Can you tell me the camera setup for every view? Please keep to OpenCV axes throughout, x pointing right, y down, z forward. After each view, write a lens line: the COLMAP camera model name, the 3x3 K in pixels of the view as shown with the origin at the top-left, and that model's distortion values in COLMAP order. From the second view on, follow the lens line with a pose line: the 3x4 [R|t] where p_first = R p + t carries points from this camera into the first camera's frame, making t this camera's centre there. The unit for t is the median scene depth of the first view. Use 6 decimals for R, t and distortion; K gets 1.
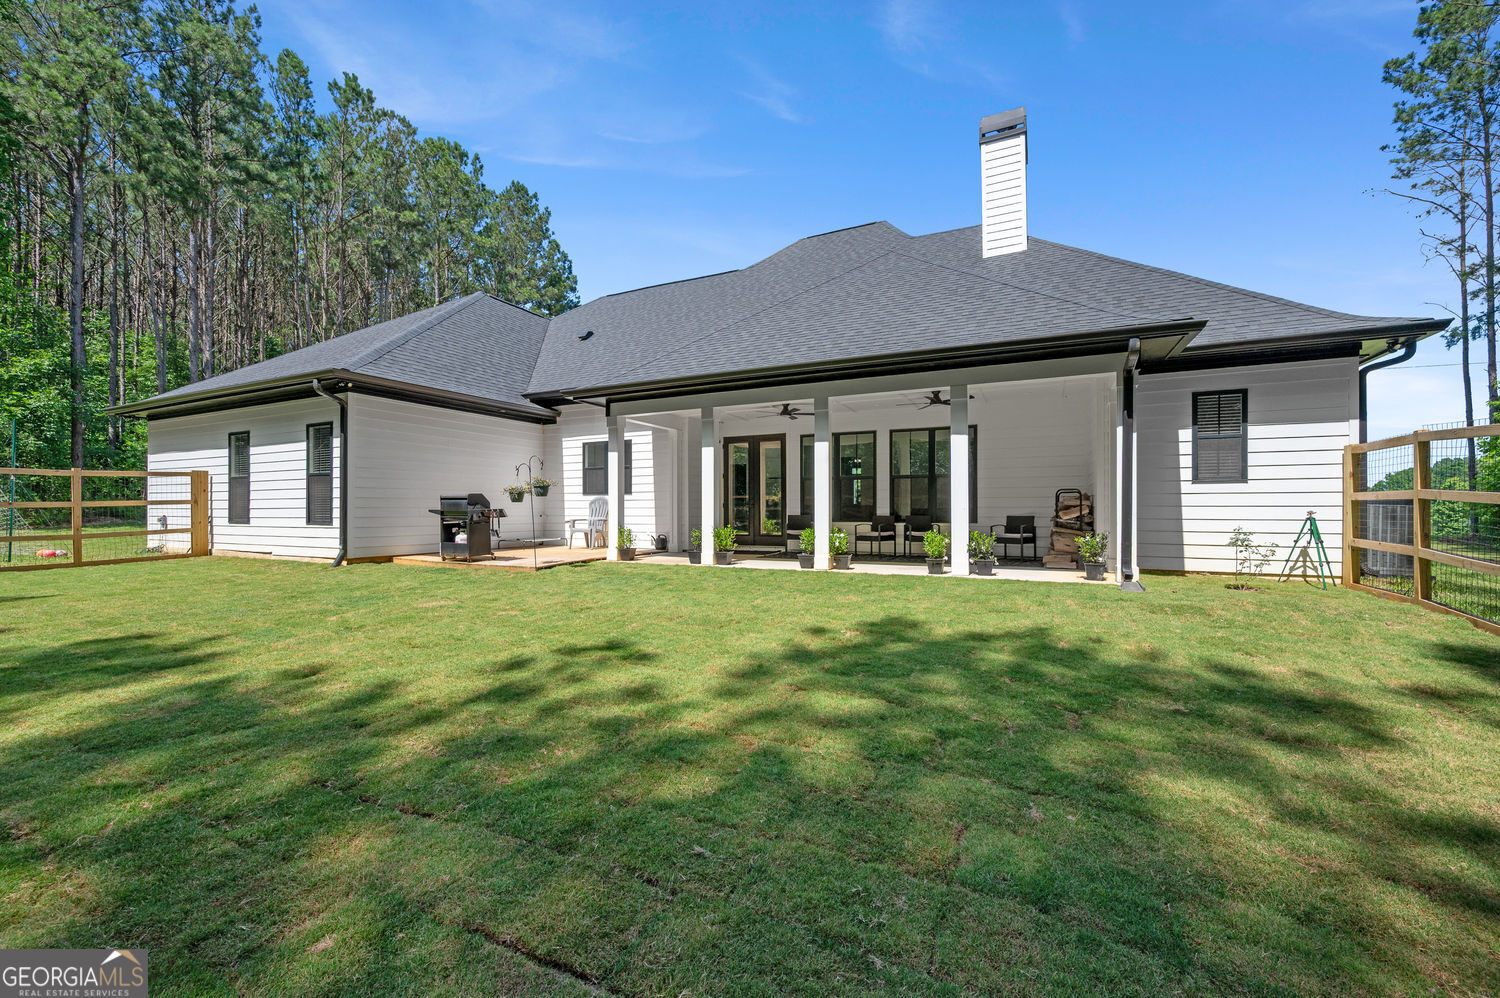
lens RADIAL K [[594.6, 0, 757.6], [0, 594.6, 501.3], [0, 0, 1]] dist [-0.003182, 0.001061]
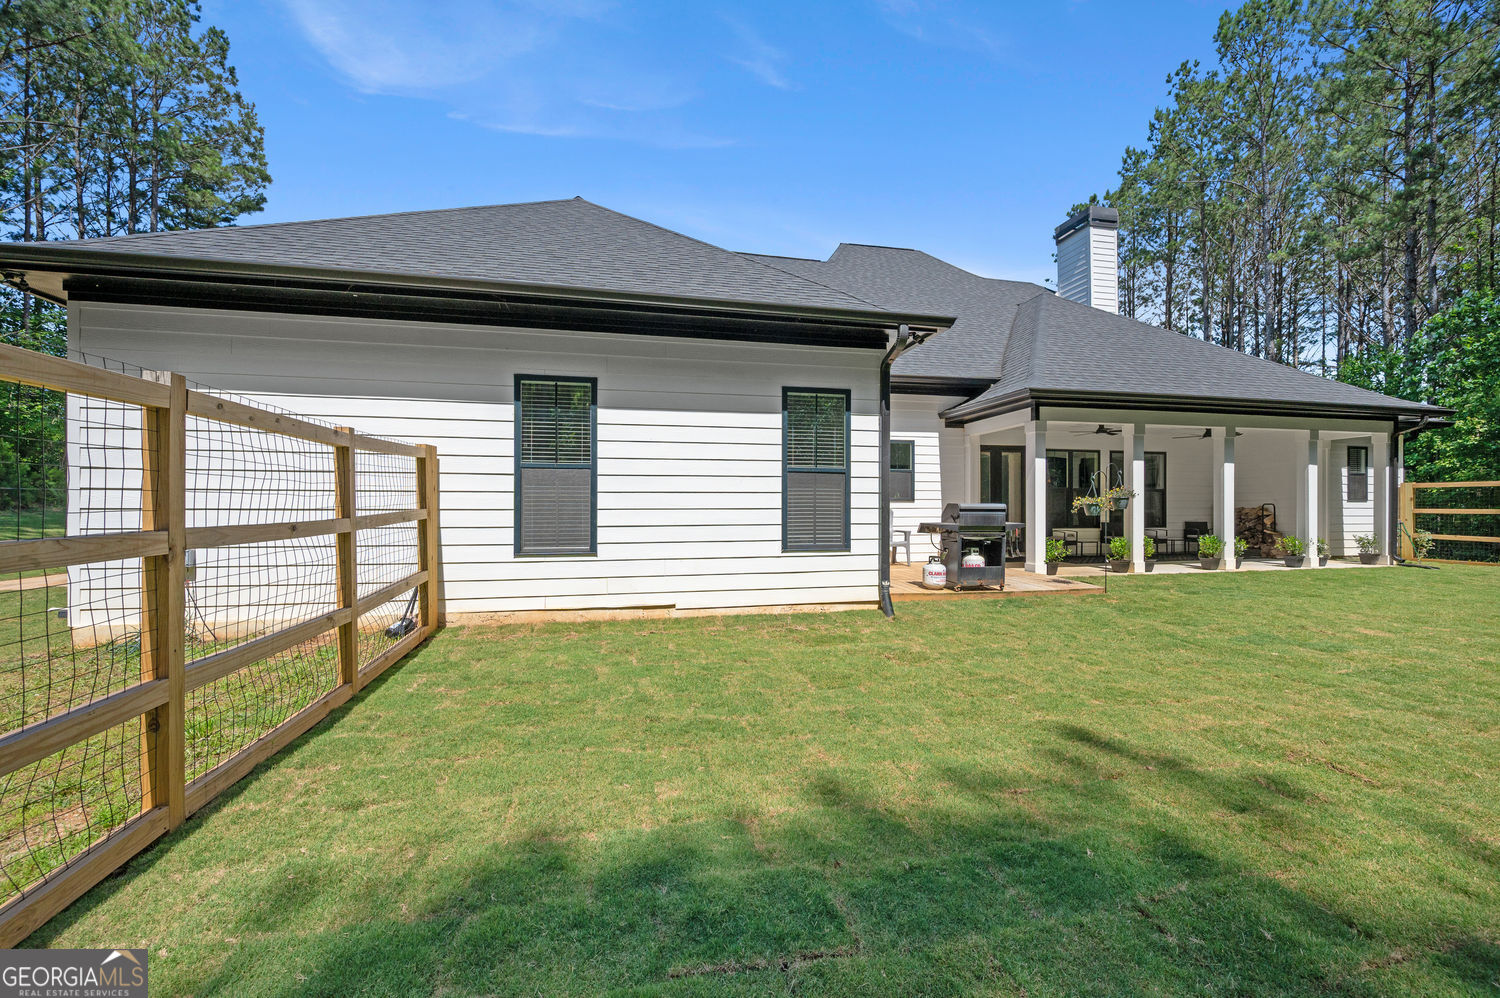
lens RADIAL K [[594.6, 0, 750.5], [0, 594.6, 505.2], [0, 0, 1]] dist [-0.003182, 0.001061]
pose [[0.787537, 0.004773, 0.616248, -1.155824], [-0.007872, 0.999966, 0.002315, -0.009386], [-0.616217, -0.006674, 0.787548, 0.543059]]
